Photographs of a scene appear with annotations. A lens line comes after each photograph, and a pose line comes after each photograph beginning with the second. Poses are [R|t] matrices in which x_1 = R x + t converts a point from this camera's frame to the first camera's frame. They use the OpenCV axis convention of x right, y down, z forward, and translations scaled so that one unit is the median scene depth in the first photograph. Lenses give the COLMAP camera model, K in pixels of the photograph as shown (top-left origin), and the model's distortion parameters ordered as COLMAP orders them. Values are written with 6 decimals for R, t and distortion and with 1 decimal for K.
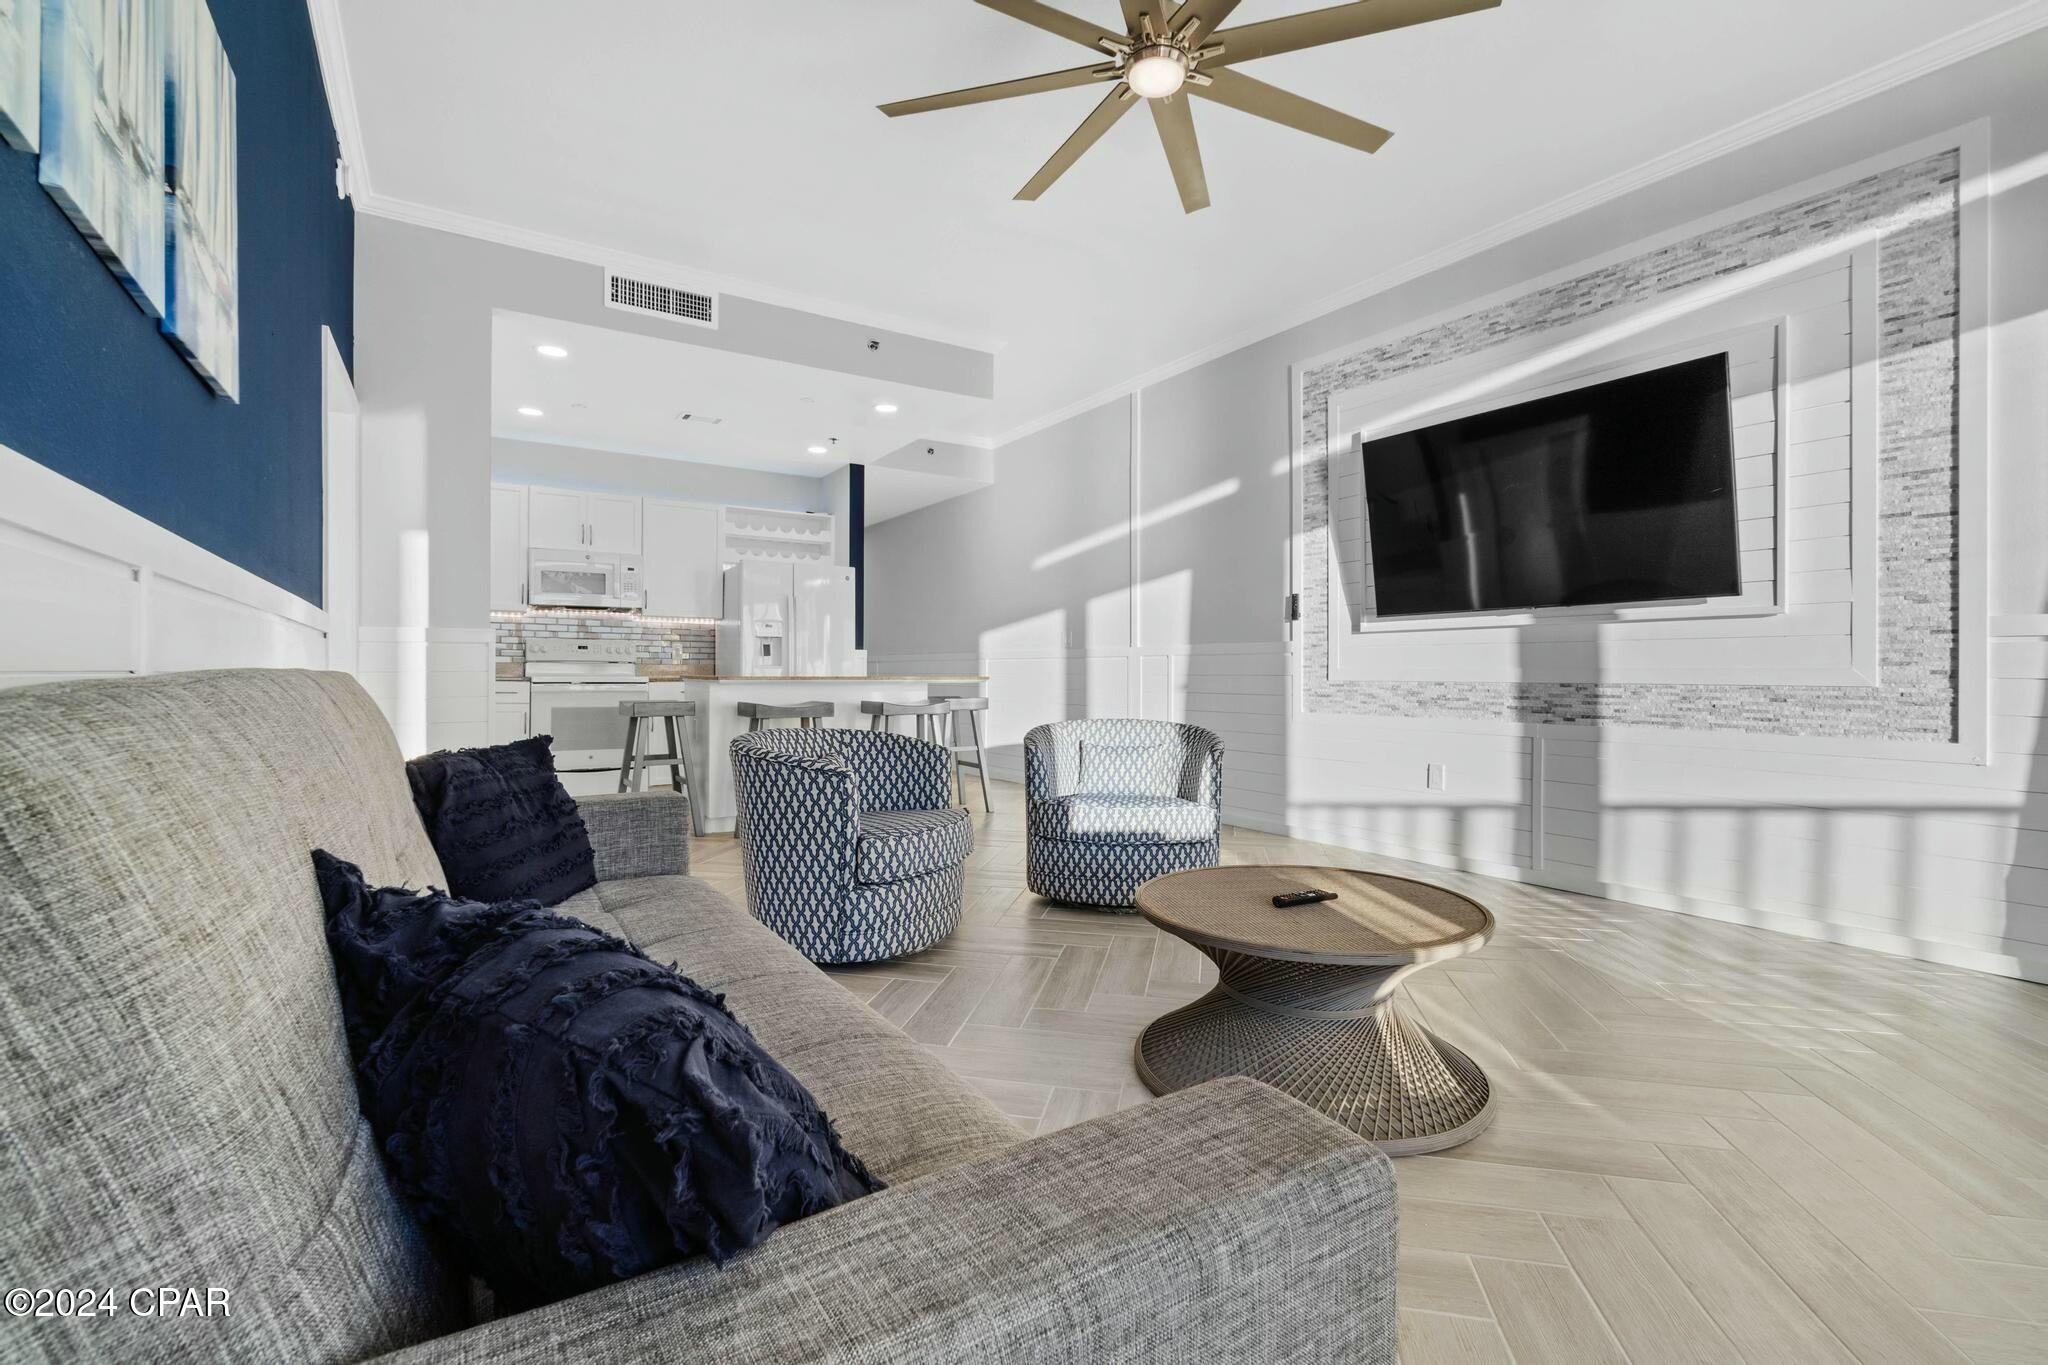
lens RADIAL K [[914.8, 0, 1019.1], [0, 914.8, 678.1], [0, 0, 1]] dist [-0.001026, -0.000174]
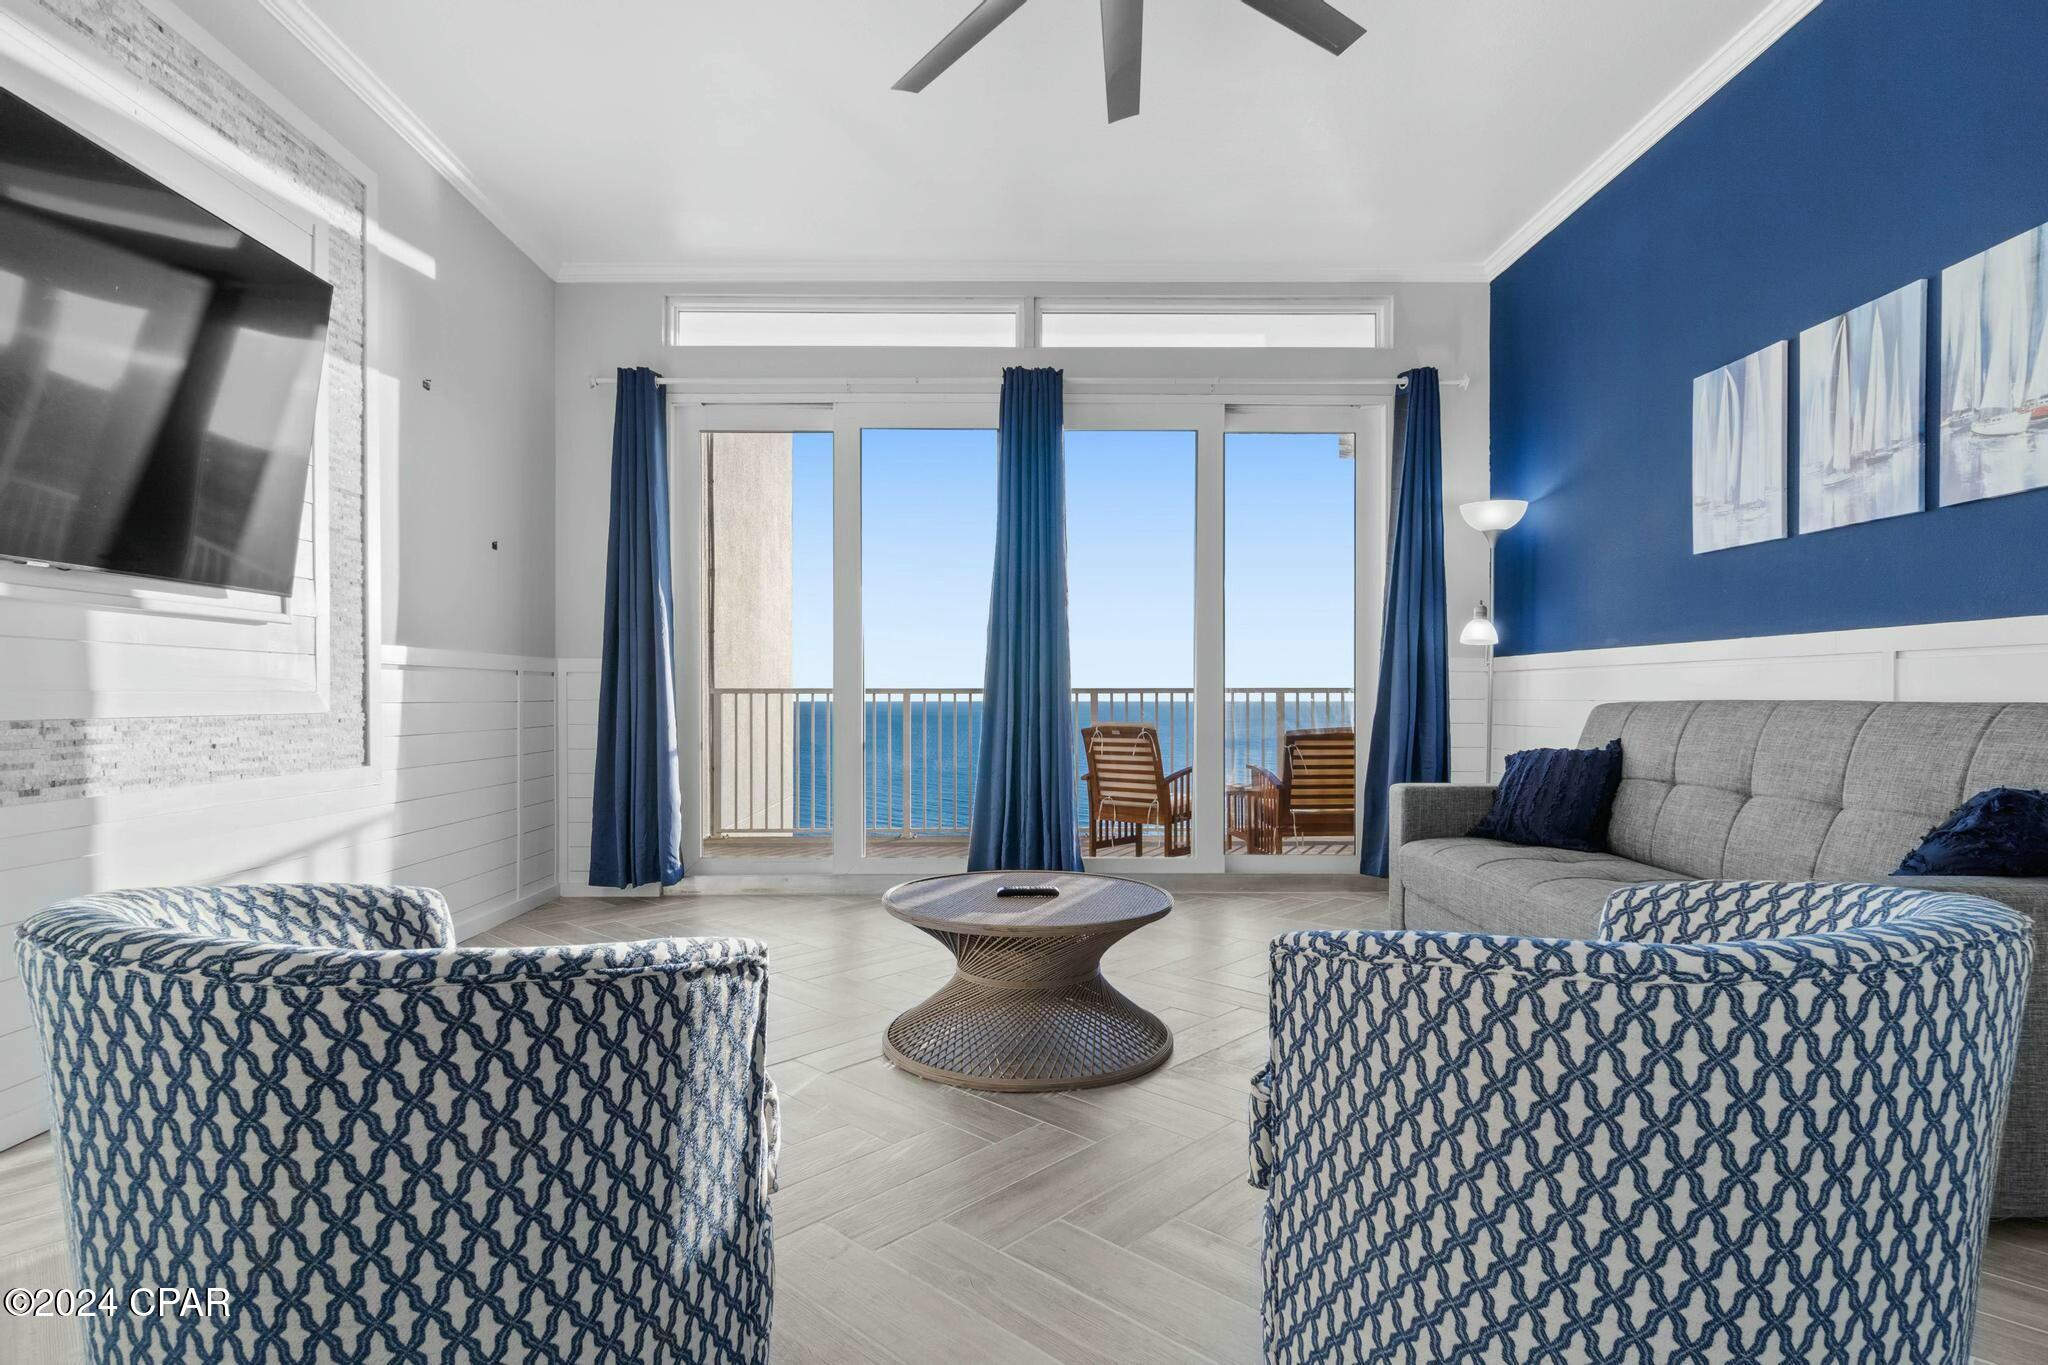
lens RADIAL K [[1051.7, 0, 1018.1], [0, 1051.7, 687.4], [0, 0, 1]] dist [0.002608, 0.012779]
pose [[-0.852930, -0.000021, 0.522026, -0.171708], [-0.000133, 1.000000, -0.000176, -0.013038], [-0.522026, -0.000219, -0.852930, 1.284294]]
